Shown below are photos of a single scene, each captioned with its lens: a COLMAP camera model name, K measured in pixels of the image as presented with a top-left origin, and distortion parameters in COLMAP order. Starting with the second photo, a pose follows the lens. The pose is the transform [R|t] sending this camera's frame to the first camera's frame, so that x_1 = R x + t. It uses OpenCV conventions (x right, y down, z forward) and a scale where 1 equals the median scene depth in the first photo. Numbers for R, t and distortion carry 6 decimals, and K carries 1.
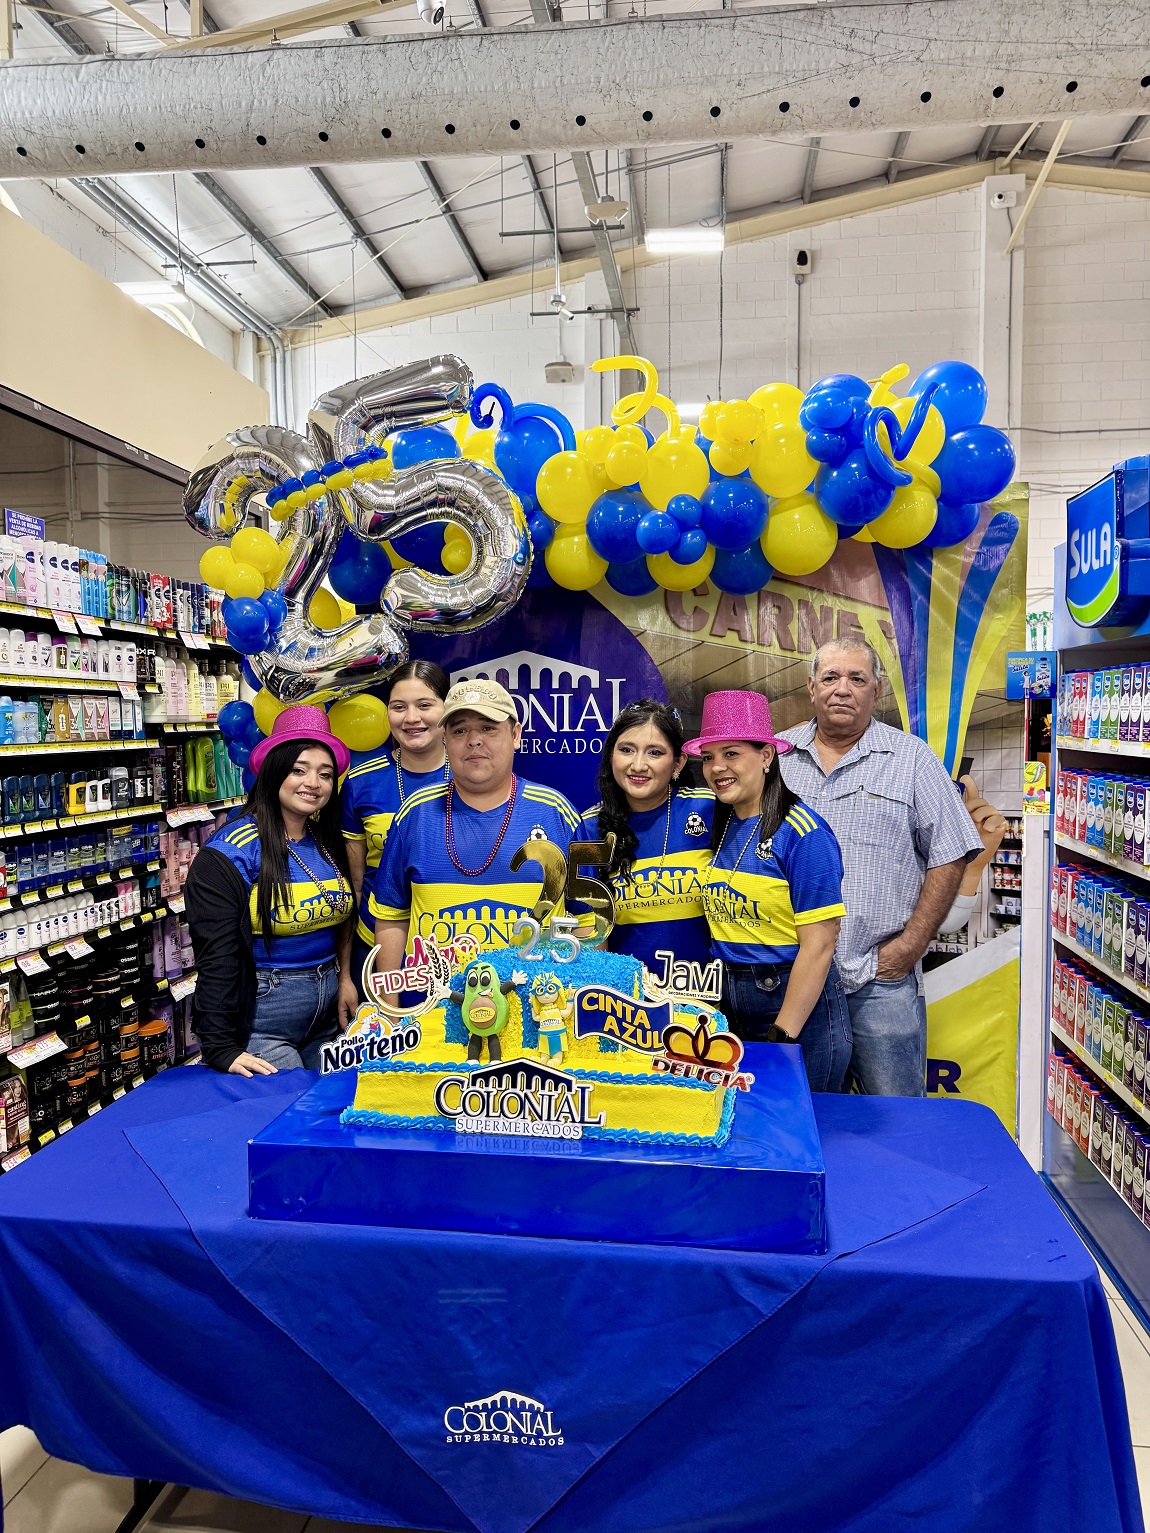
lens RADIAL K [[1092.0, 0, 576.9], [0, 1092.0, 768.6], [0, 0, 1]] dist [0.021362, -0.021073]
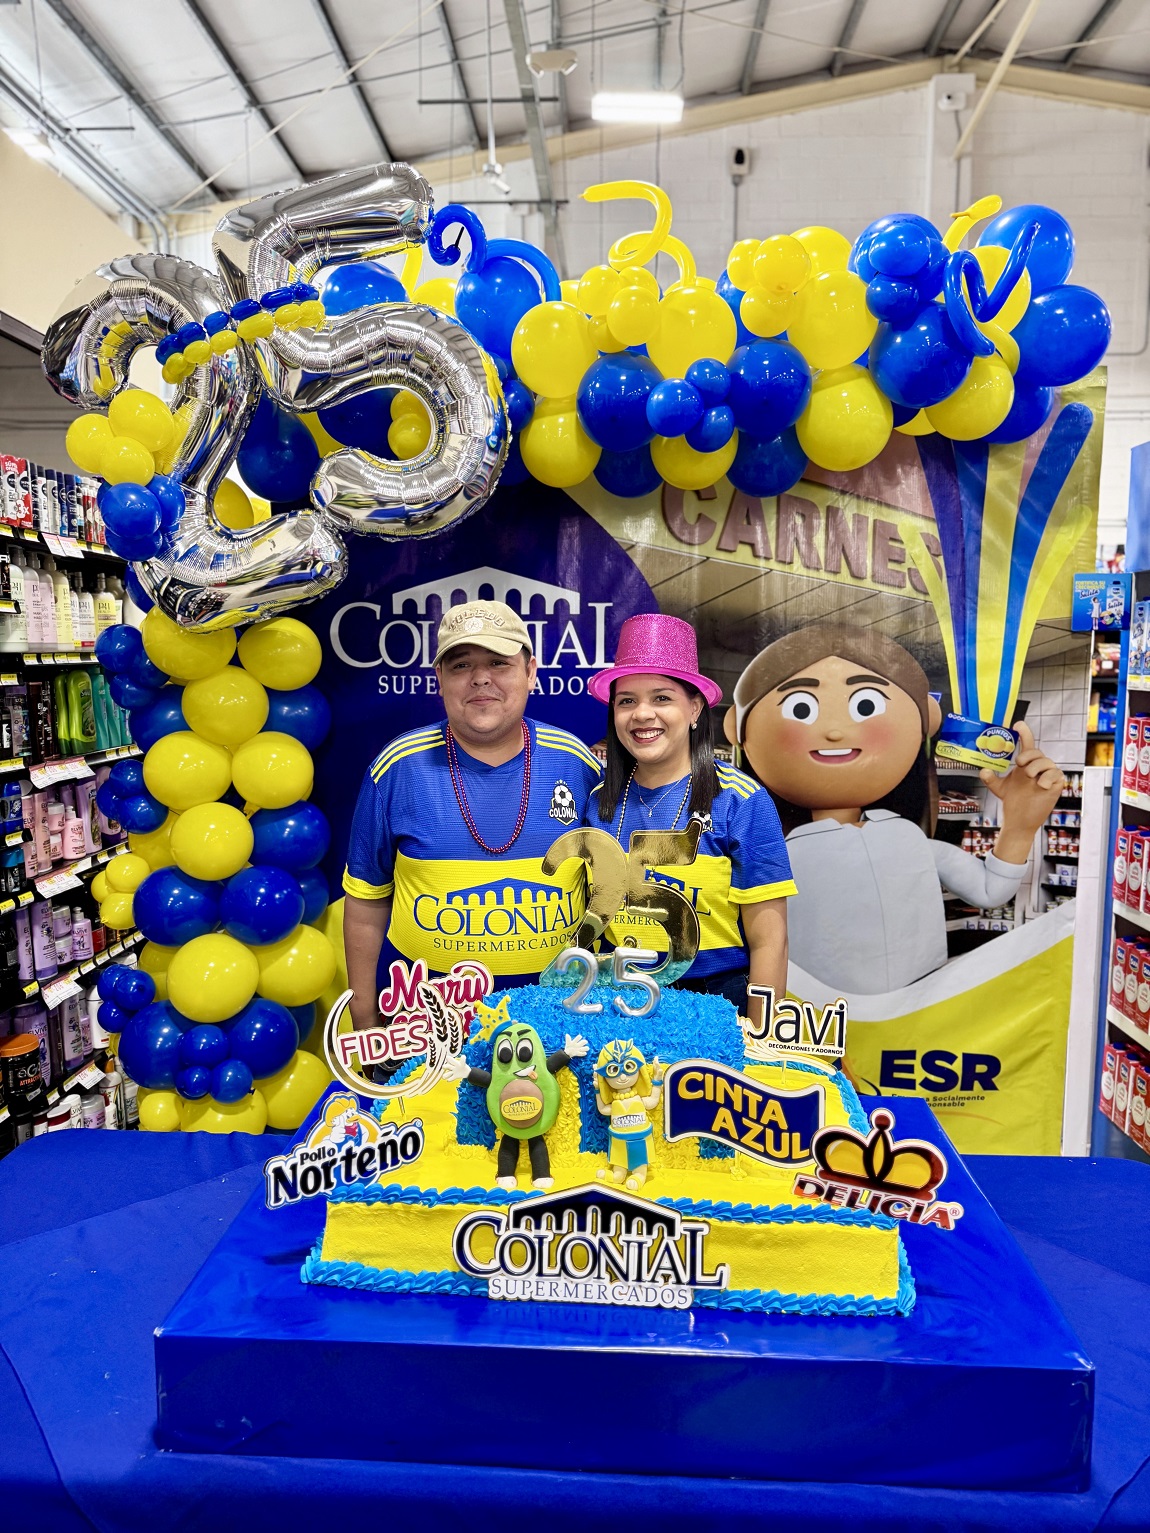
lens RADIAL K [[1094.8, 0, 570.7], [0, 1094.8, 773.1], [0, 0, 1]] dist [0.005205, -0.004698]
pose [[0.996466, -0.002662, 0.083950, -0.061220], [-0.002591, 0.998048, 0.062397, -0.006275], [-0.083952, -0.062394, 0.994514, 0.203540]]
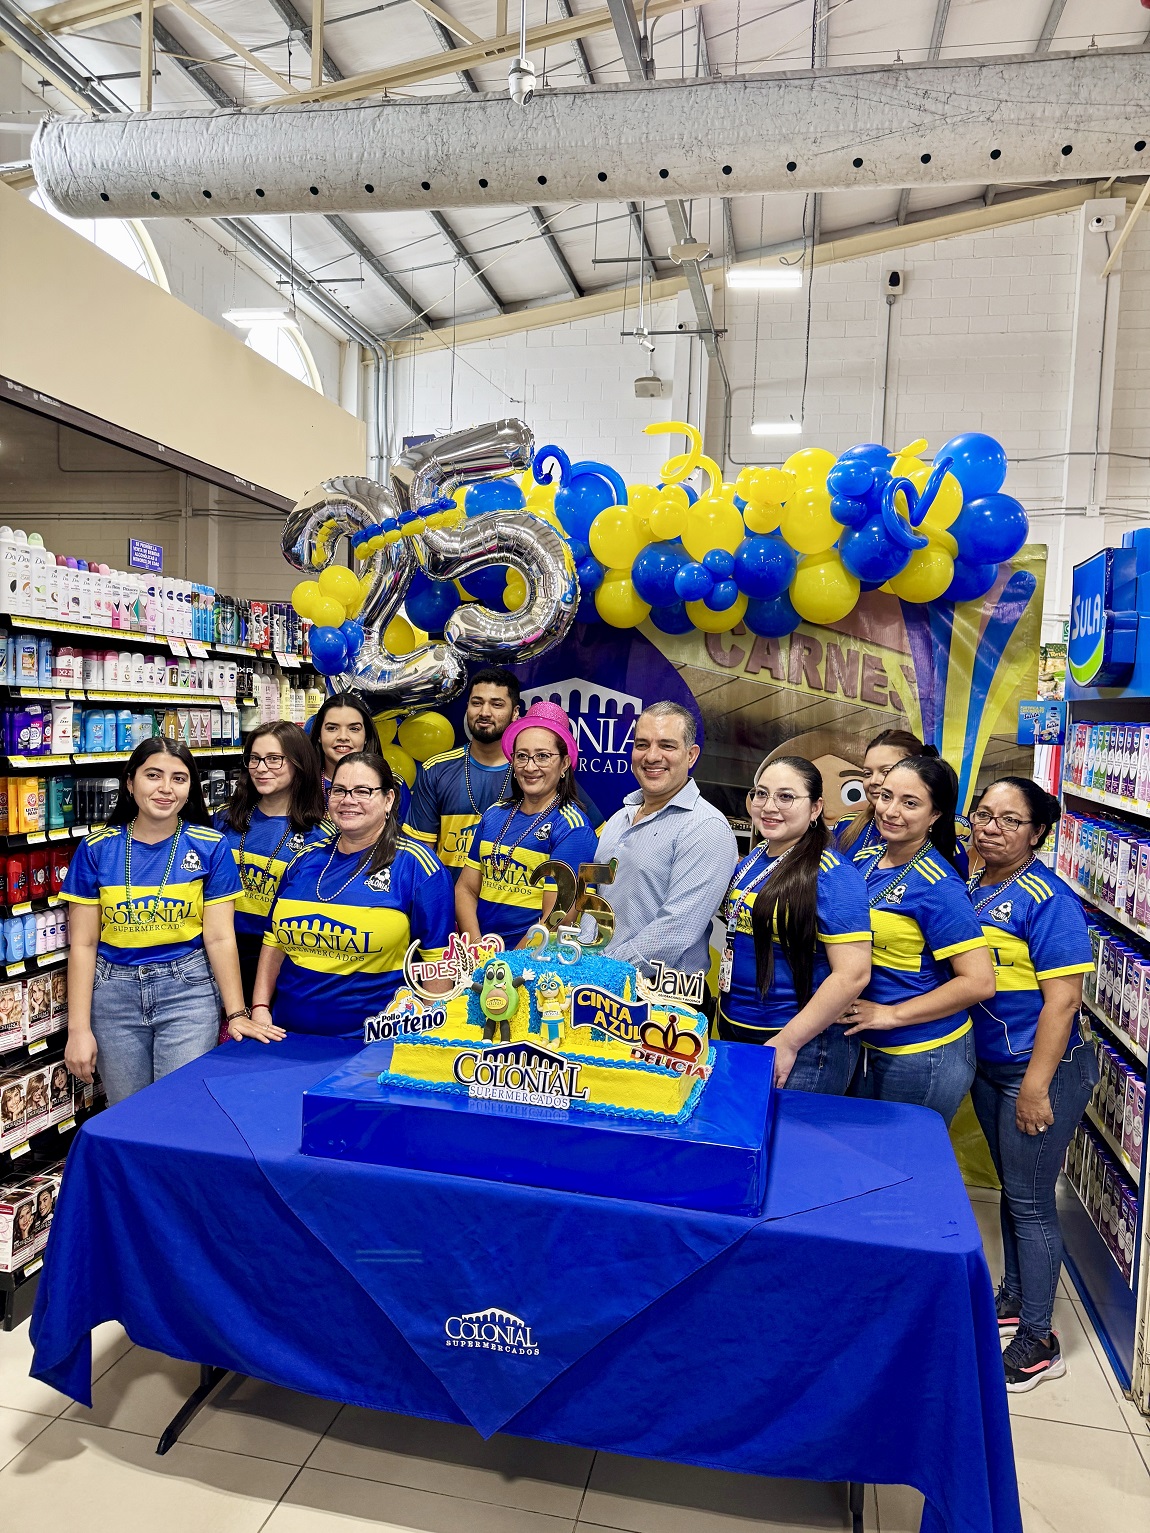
lens RADIAL K [[1088.1, 0, 574.3], [0, 1088.1, 766.7], [0, 0, 1]] dist [0.036573, -0.036159]
pose [[0.995788, 0.047610, -0.078357, 0.045517], [-0.047394, 0.998866, 0.004615, -0.026407], [0.078488, -0.000882, 0.996915, -0.112754]]
